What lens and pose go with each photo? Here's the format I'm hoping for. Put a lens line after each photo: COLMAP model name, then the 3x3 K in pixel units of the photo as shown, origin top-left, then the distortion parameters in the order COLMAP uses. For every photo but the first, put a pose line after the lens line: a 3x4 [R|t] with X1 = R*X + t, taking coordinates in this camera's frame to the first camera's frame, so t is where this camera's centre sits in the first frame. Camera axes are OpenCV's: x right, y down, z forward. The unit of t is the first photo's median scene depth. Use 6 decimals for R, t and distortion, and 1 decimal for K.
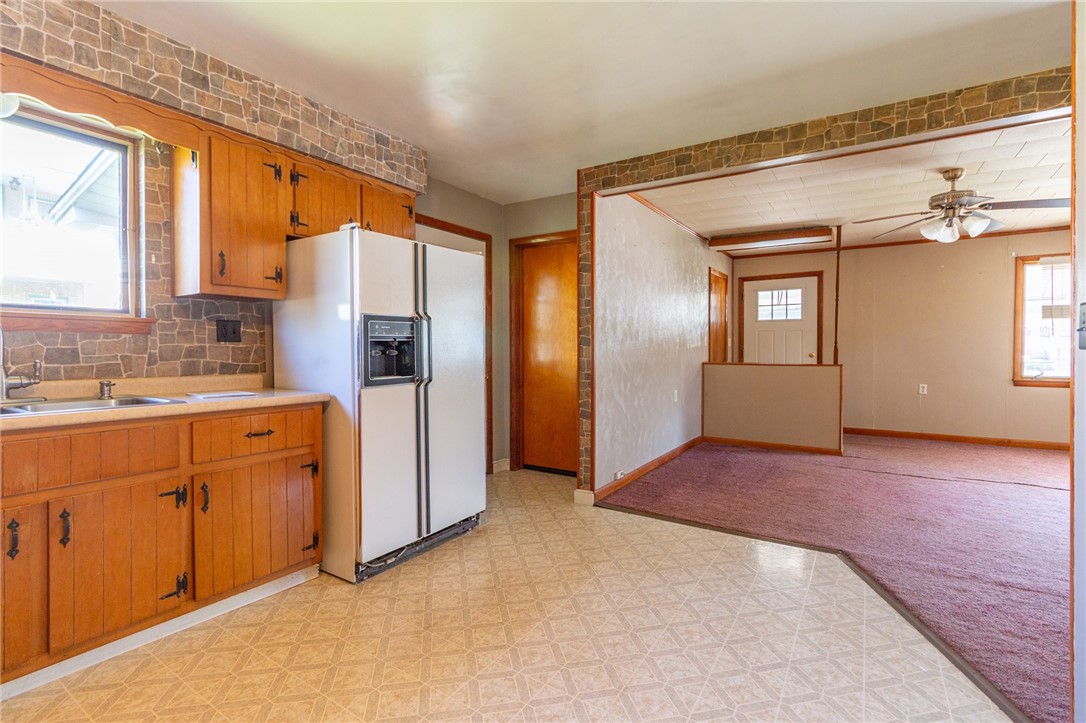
lens RADIAL K [[499.8, 0, 545.4], [0, 499.8, 354.4], [0, 0, 1]] dist [0.001869, 0.000851]
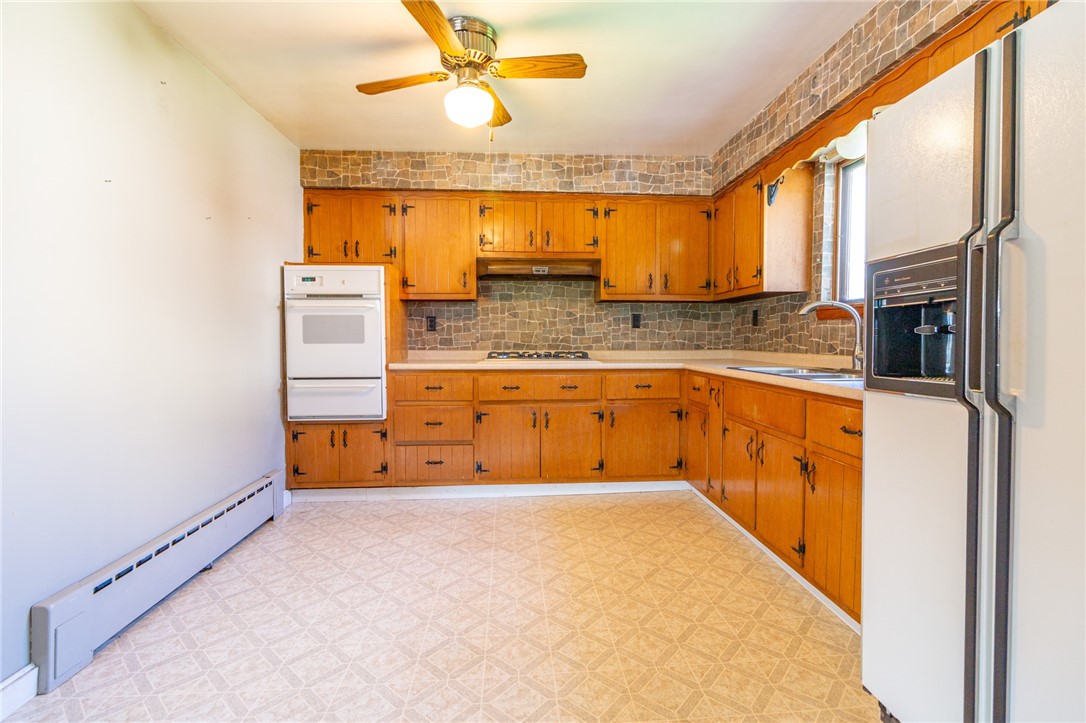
lens RADIAL K [[505.9, 0, 546.2], [0, 505.9, 353.6], [0, 0, 1]] dist [0.001075, 0.000472]
pose [[-0.797756, 0.013089, -0.602838, 0.243247], [-0.010692, 0.999300, 0.035846, 0.006418], [0.602885, 0.035042, -0.797058, 1.027266]]
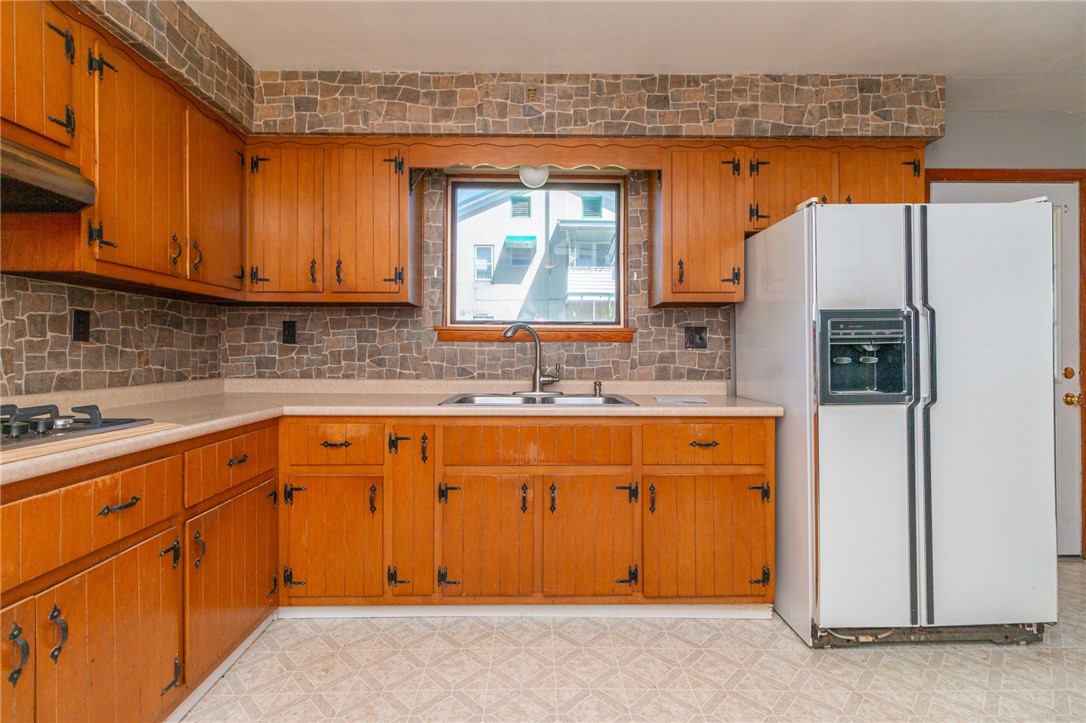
lens RADIAL K [[502.2, 0, 546.3], [0, 502.2, 353.8], [0, 0, 1]] dist [0.001145, 0.000728]
pose [[0.562233, -0.001542, -0.826978, 0.039309], [-0.009439, 0.999921, -0.008282, -0.001706], [0.826925, 0.012463, 0.562174, 0.160597]]
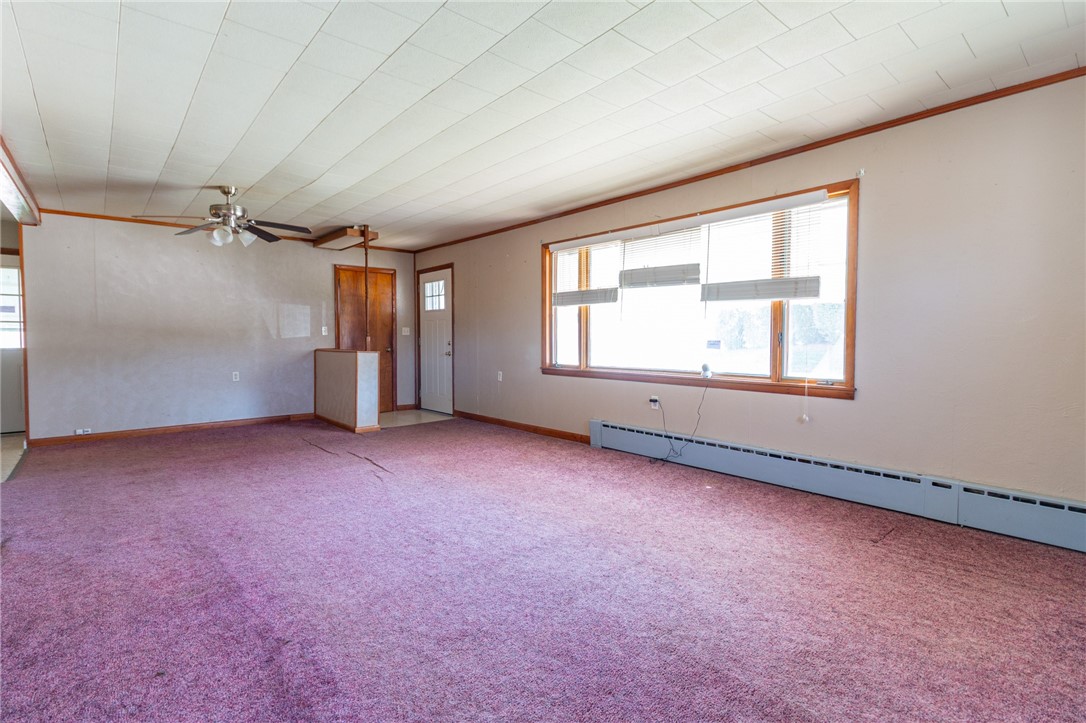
lens RADIAL K [[513.5, 0, 546.6], [0, 513.5, 353.0], [0, 0, 1]] dist [0.001969, 0.000591]
pose [[0.962314, 0.007466, -0.271839, 2.356821], [-0.002915, 0.999849, 0.017141, 0.007104], [0.271926, -0.015702, 0.962190, 0.030168]]
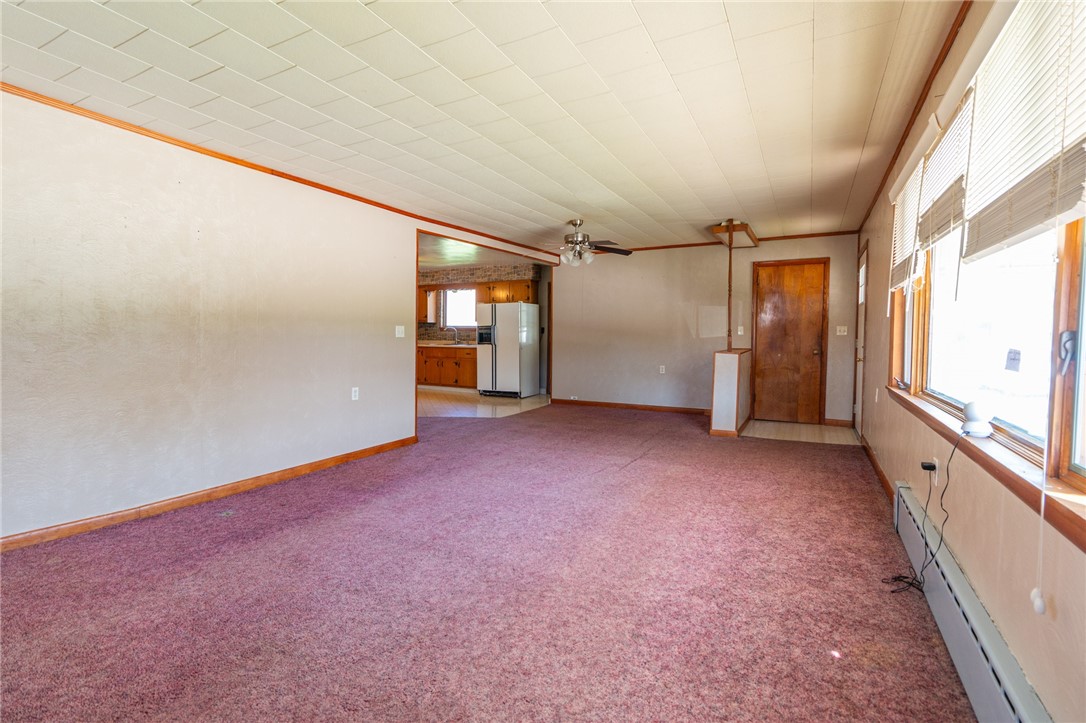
lens RADIAL K [[499.8, 0, 545.4], [0, 499.8, 354.4], [0, 0, 1]] dist [0.001869, 0.000851]
pose [[0.091193, 0.037900, -0.995112, 2.949986], [-0.020491, 0.999135, 0.036175, -0.008580], [0.995622, 0.017092, 0.091891, 0.965794]]
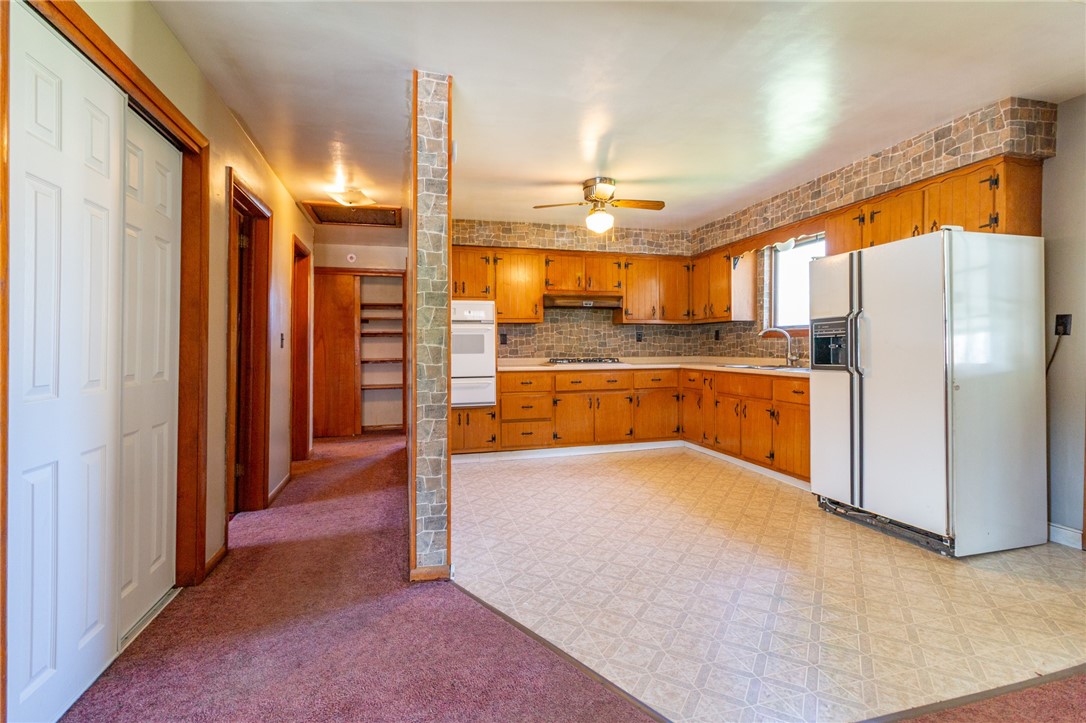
lens RADIAL K [[513.5, 0, 546.6], [0, 513.5, 353.0], [0, 0, 1]] dist [0.001969, 0.000591]
pose [[-0.662528, 0.007547, -0.748999, 1.034653], [-0.006249, 0.999859, 0.015602, -0.001028], [0.749011, 0.015018, -0.662387, 1.162991]]
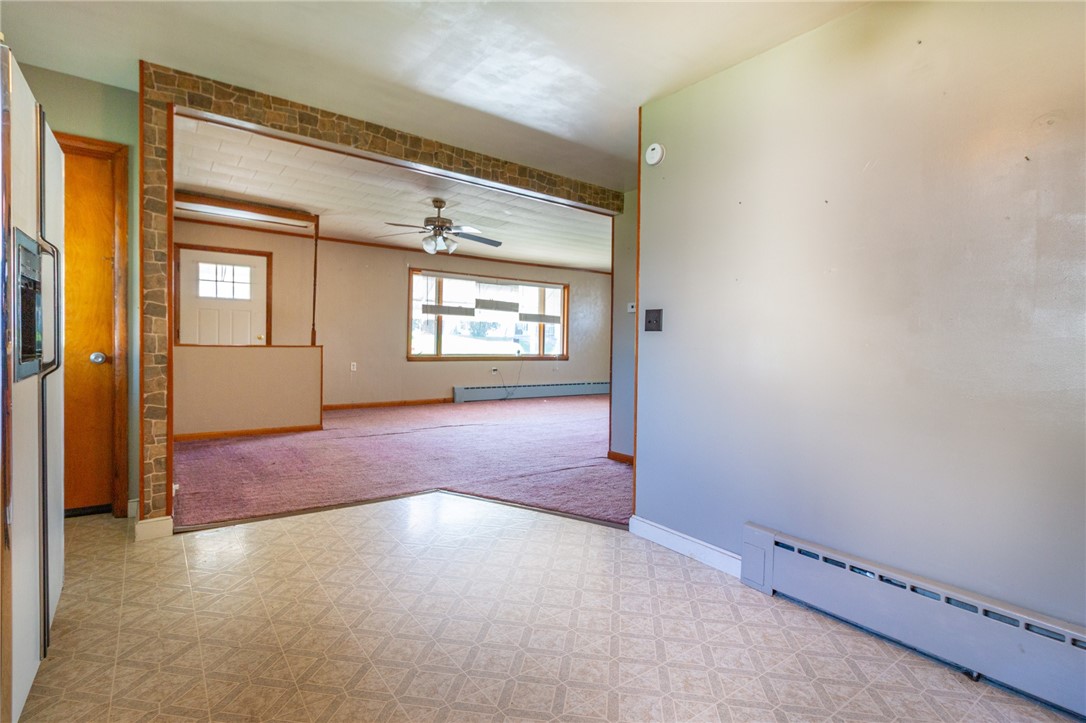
lens RADIAL K [[525.9, 0, 547.1], [0, 525.9, 354.3], [0, 0, 1]] dist [0.000858, -0.000065]
pose [[0.345185, -0.015723, 0.938403, -0.548370], [-0.009067, 0.999757, 0.020086, 0.021763], [-0.938491, -0.015442, 0.344958, 0.277815]]
